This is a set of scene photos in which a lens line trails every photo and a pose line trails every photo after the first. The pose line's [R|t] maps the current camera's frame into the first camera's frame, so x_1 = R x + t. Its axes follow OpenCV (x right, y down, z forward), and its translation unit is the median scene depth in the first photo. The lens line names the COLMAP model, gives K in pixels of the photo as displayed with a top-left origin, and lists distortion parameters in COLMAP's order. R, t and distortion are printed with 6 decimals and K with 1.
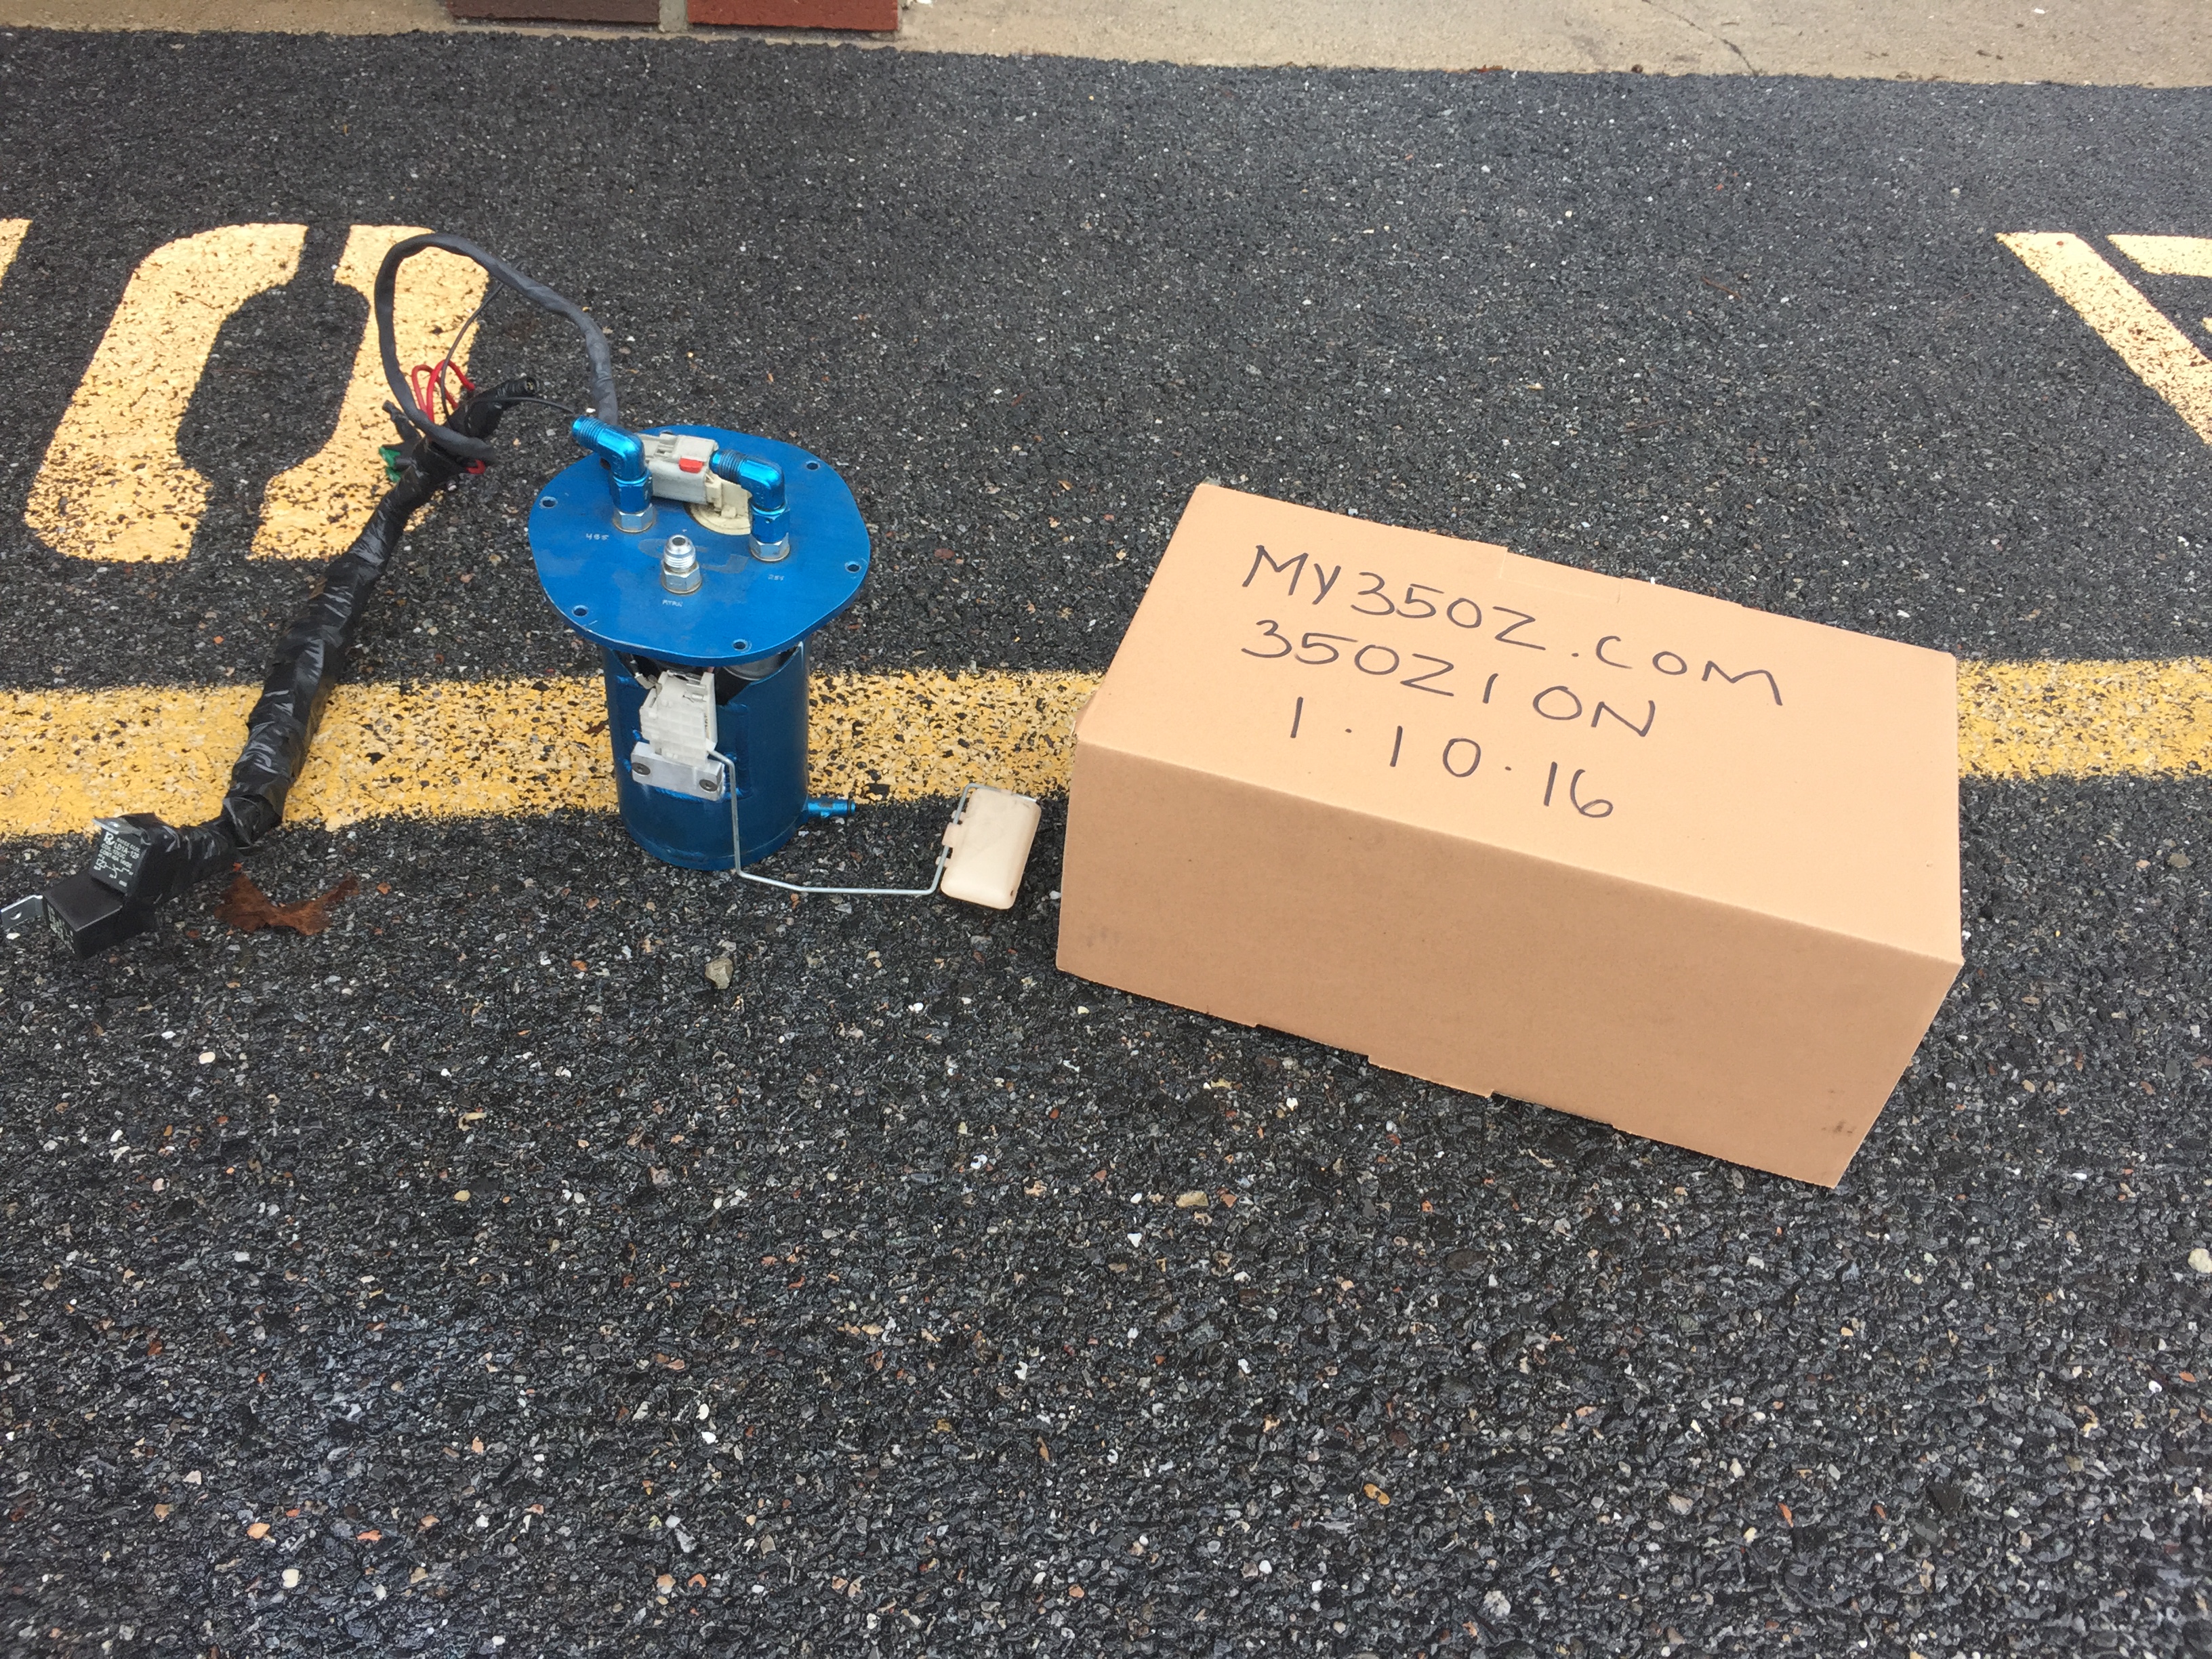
lens RADIAL K [[1914.1, 0, 1099.2], [0, 1914.1, 810.1], [0, 0, 1]] dist [0.080146, -0.126255]
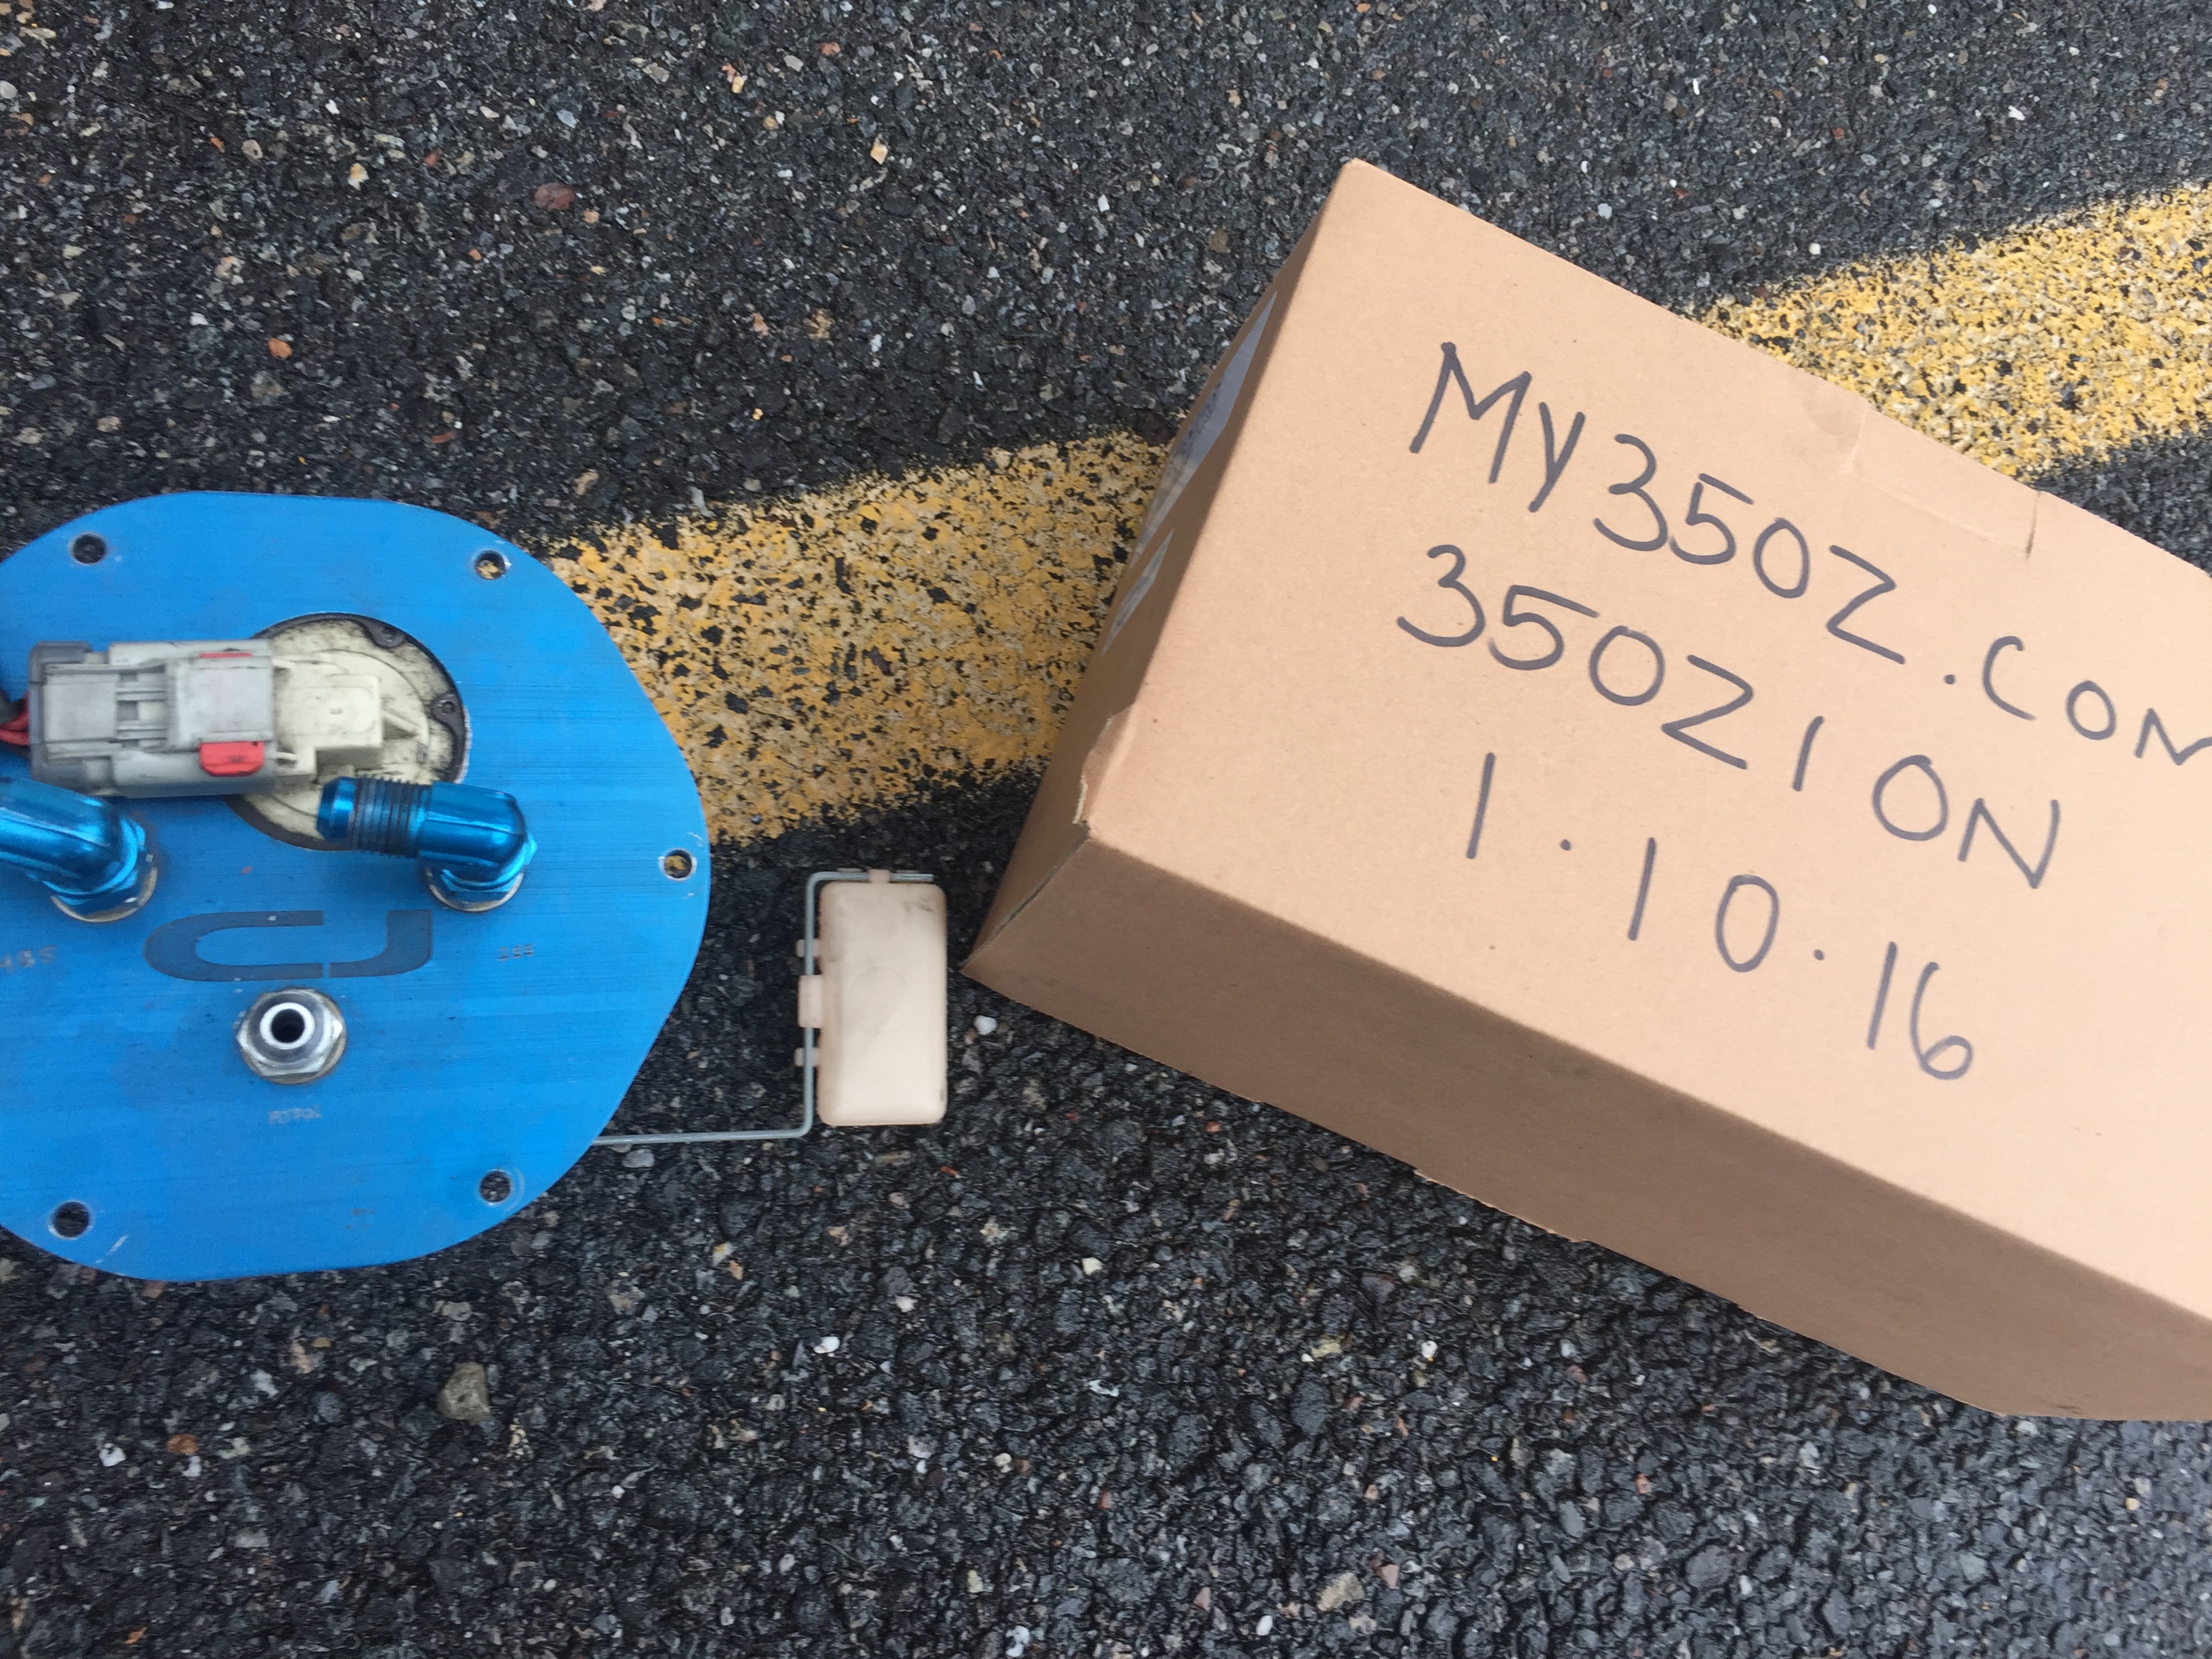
lens RADIAL K [[1914.1, 0, 1088.8], [0, 1914.1, 828.9], [0, 0, 1]] dist [0.080146, -0.126255]
pose [[0.949014, -0.184514, 0.255591, -0.142273], [0.022334, 0.848117, 0.529339, -0.341727], [-0.314441, -0.496642, 0.808996, 0.587529]]
